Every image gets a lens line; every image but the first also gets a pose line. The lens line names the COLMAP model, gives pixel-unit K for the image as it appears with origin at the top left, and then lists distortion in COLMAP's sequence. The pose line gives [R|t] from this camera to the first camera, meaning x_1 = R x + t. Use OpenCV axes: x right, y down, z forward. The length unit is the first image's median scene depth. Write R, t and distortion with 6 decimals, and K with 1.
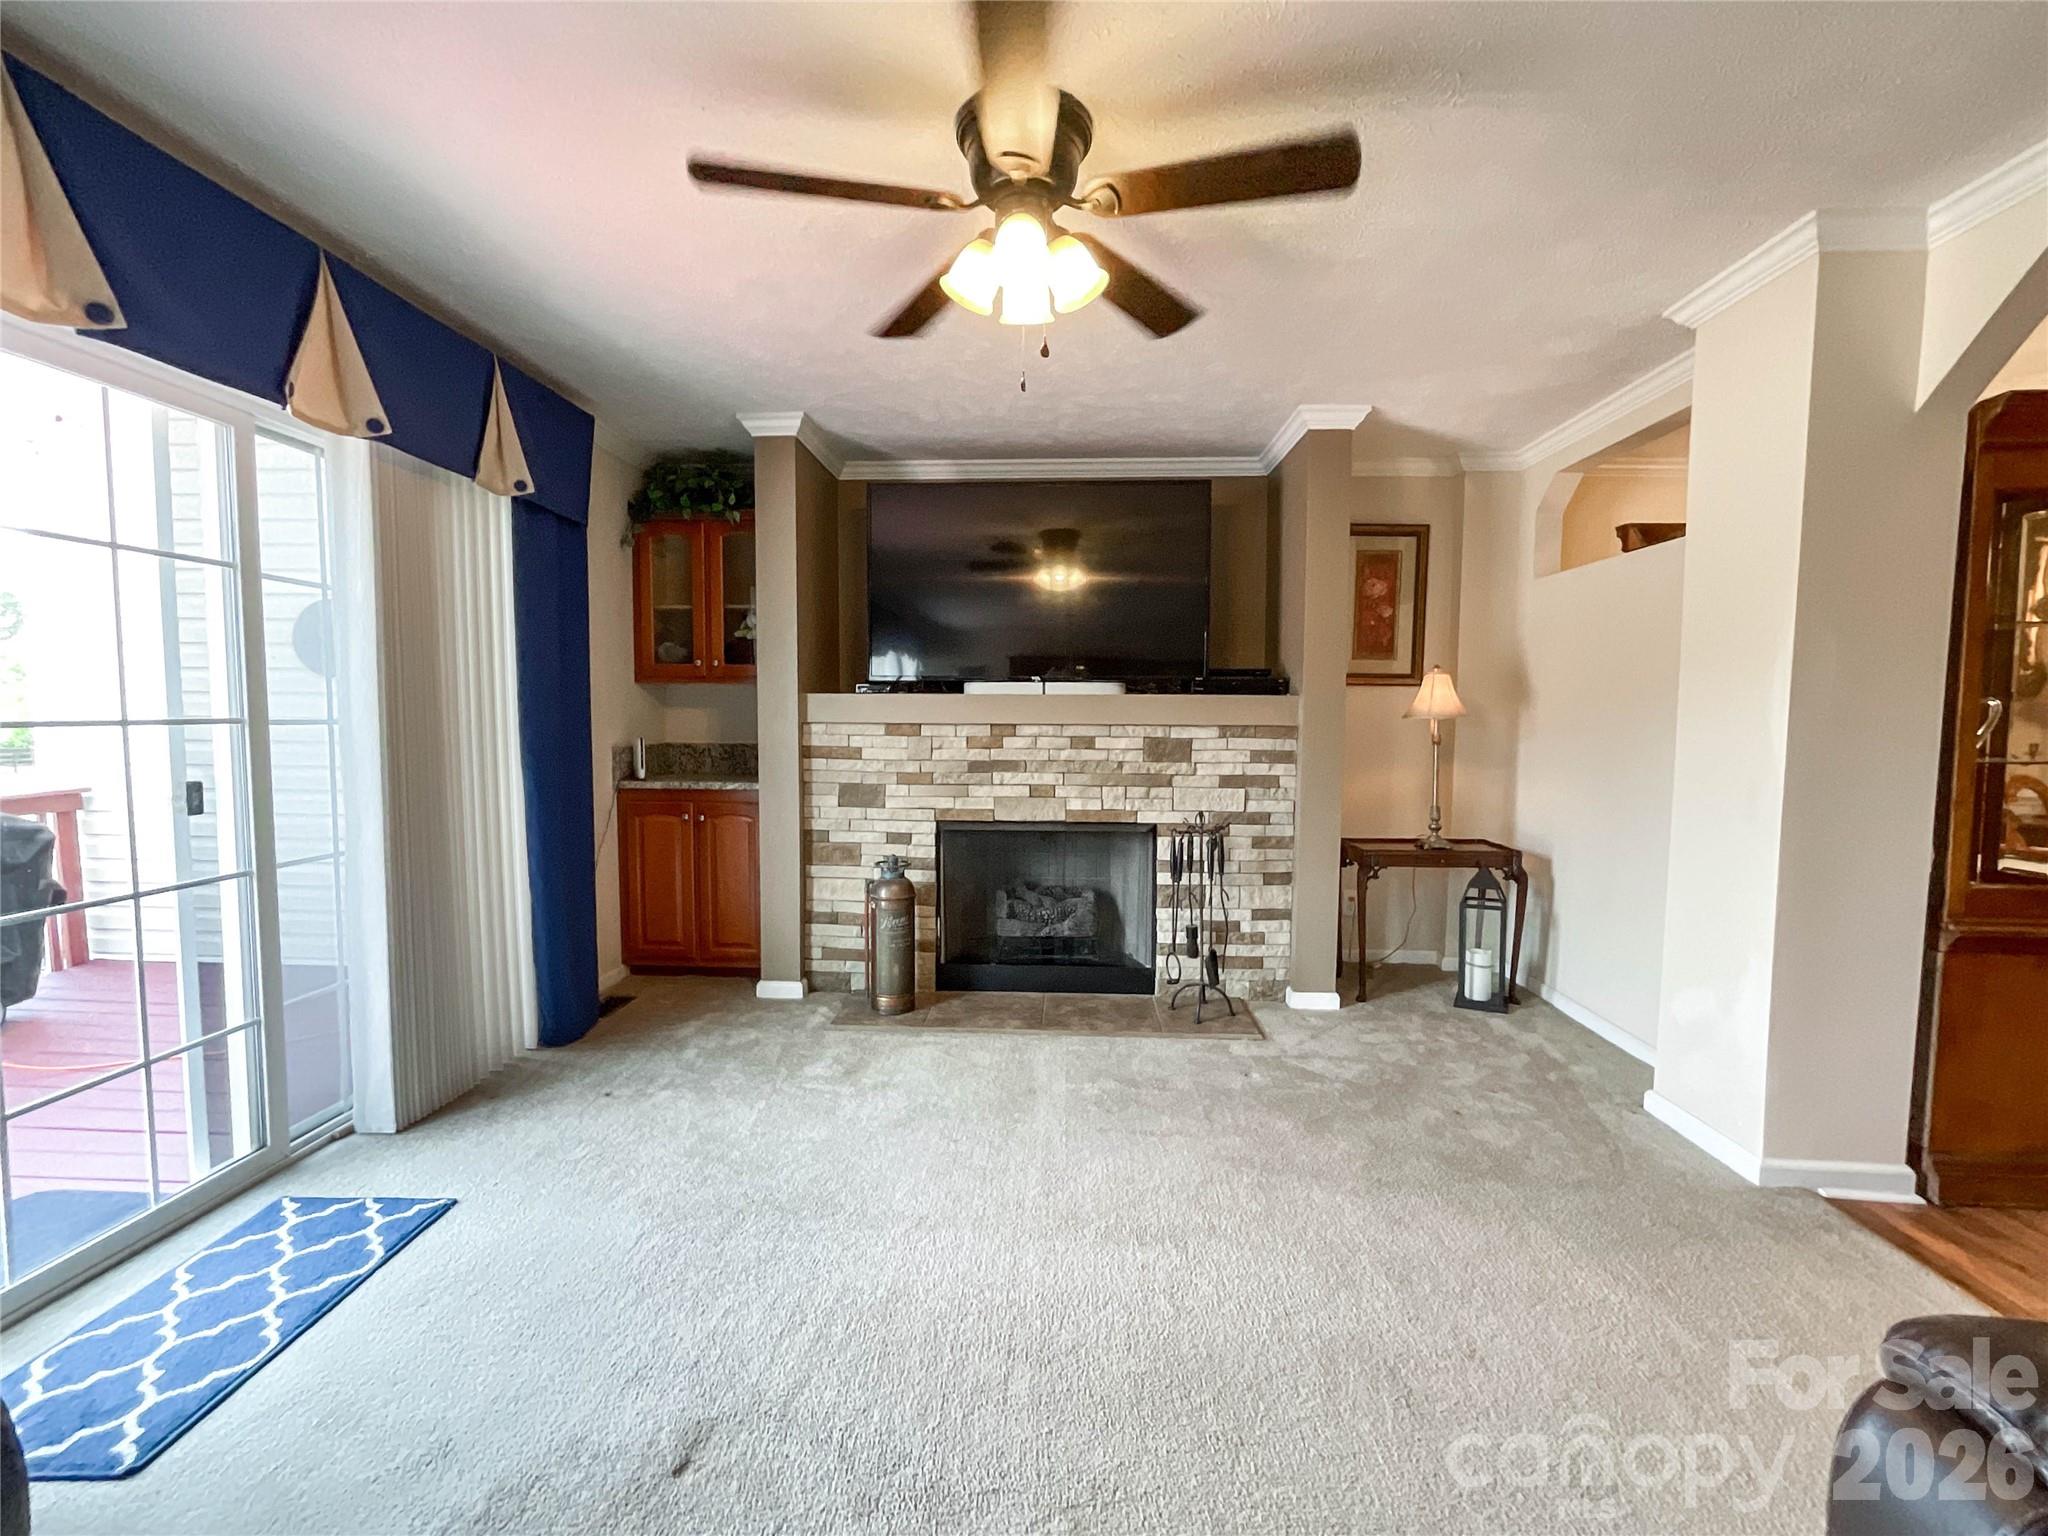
lens RADIAL K [[854.4, 0, 1042.3], [0, 854.4, 771.1], [0, 0, 1]] dist [-0.020469, 0.008649]
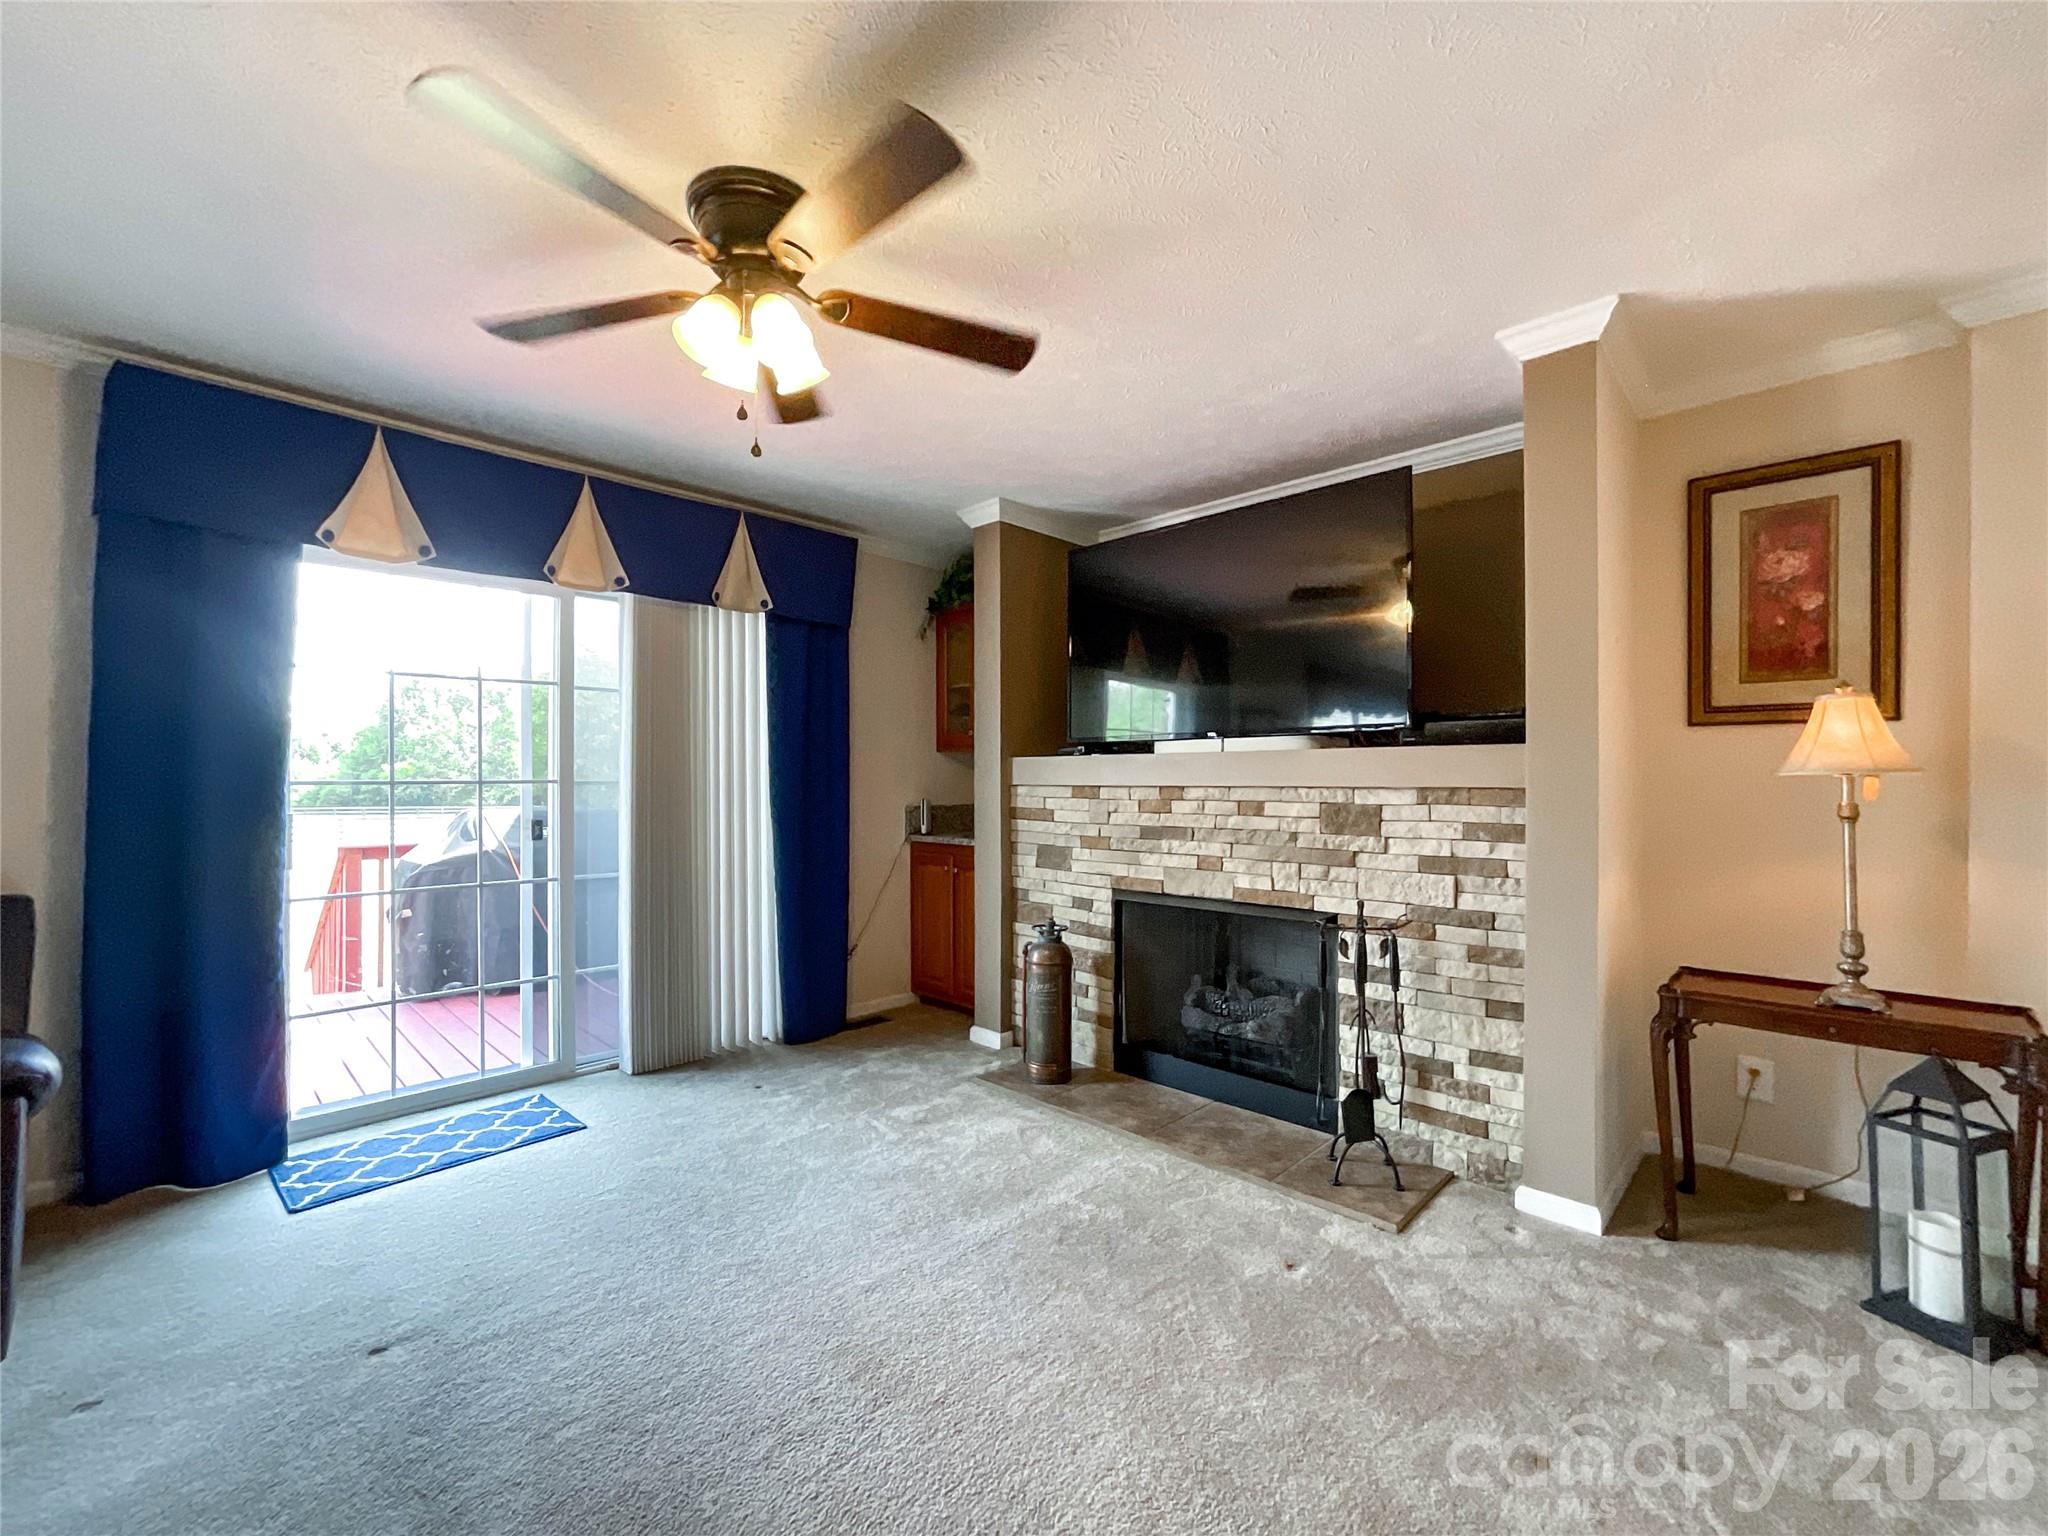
lens RADIAL K [[854.4, 0, 1043.4], [0, 854.4, 785.8], [0, 0, 1]] dist [-0.020469, 0.008649]
pose [[0.755289, -0.001534, -0.655390, 0.441504], [-0.040317, 0.997995, -0.048797, -0.006030], [0.654150, 0.063279, 0.753713, 0.232125]]
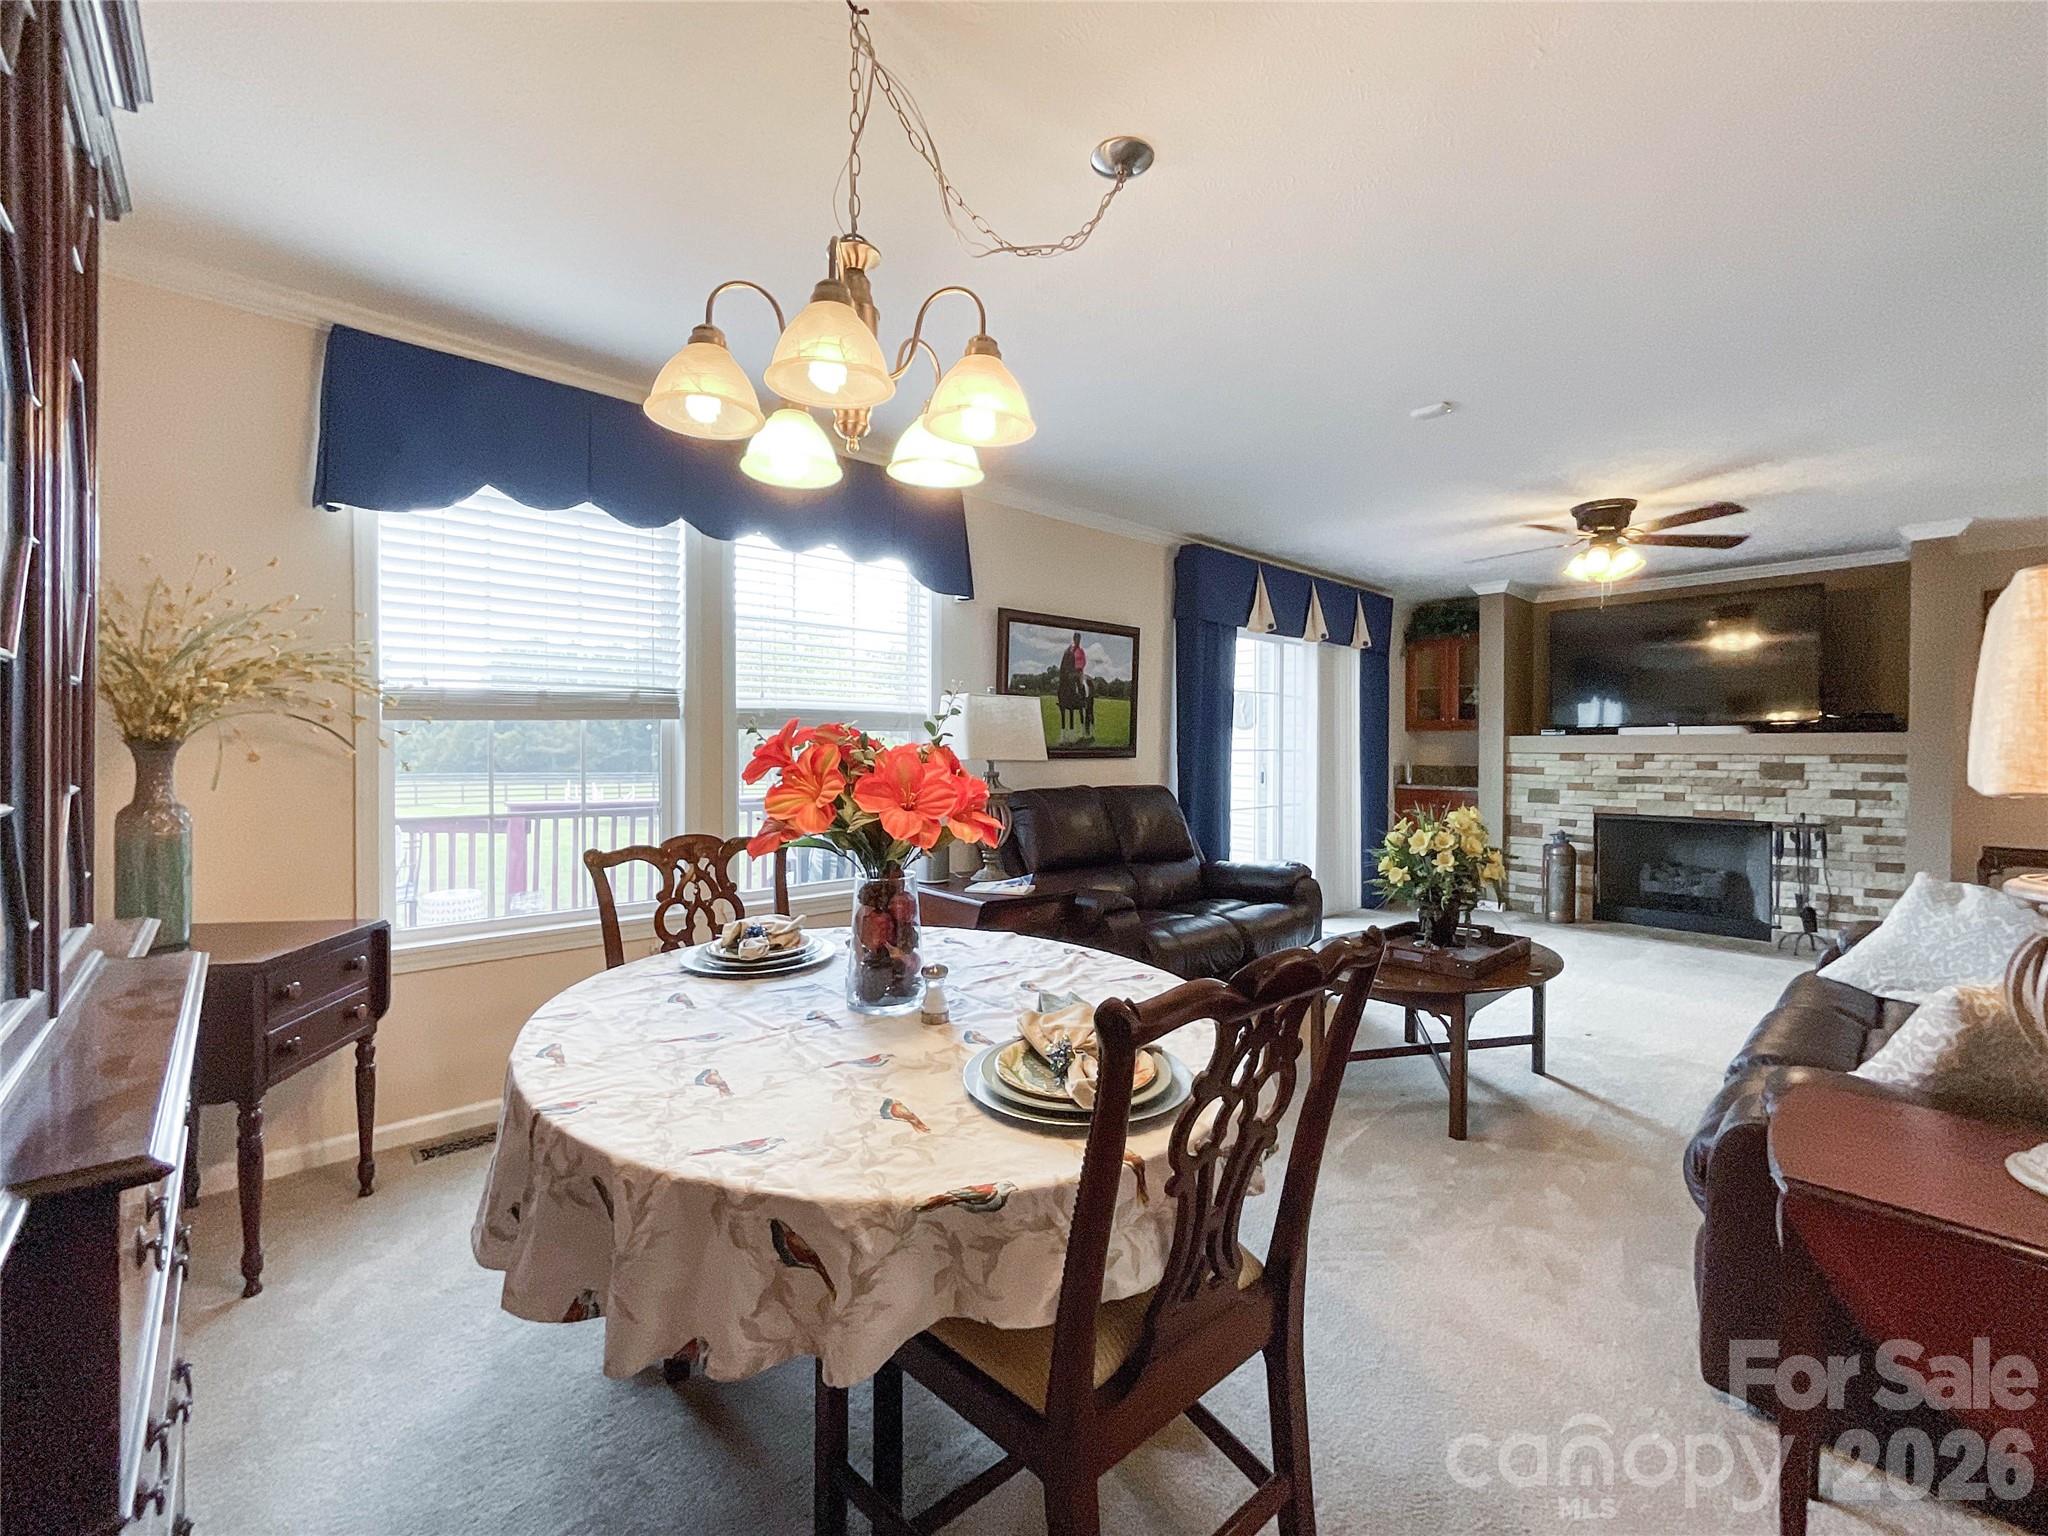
lens RADIAL K [[854.4, 0, 1021.4], [0, 854.4, 760.9], [0, 0, 1]] dist [-0.020469, 0.008649]
pose [[0.691994, 0.004767, -0.721888, 0.287827], [-0.047836, 0.998083, -0.039263, 0.075278], [0.720317, 0.061702, 0.690895, -0.913892]]
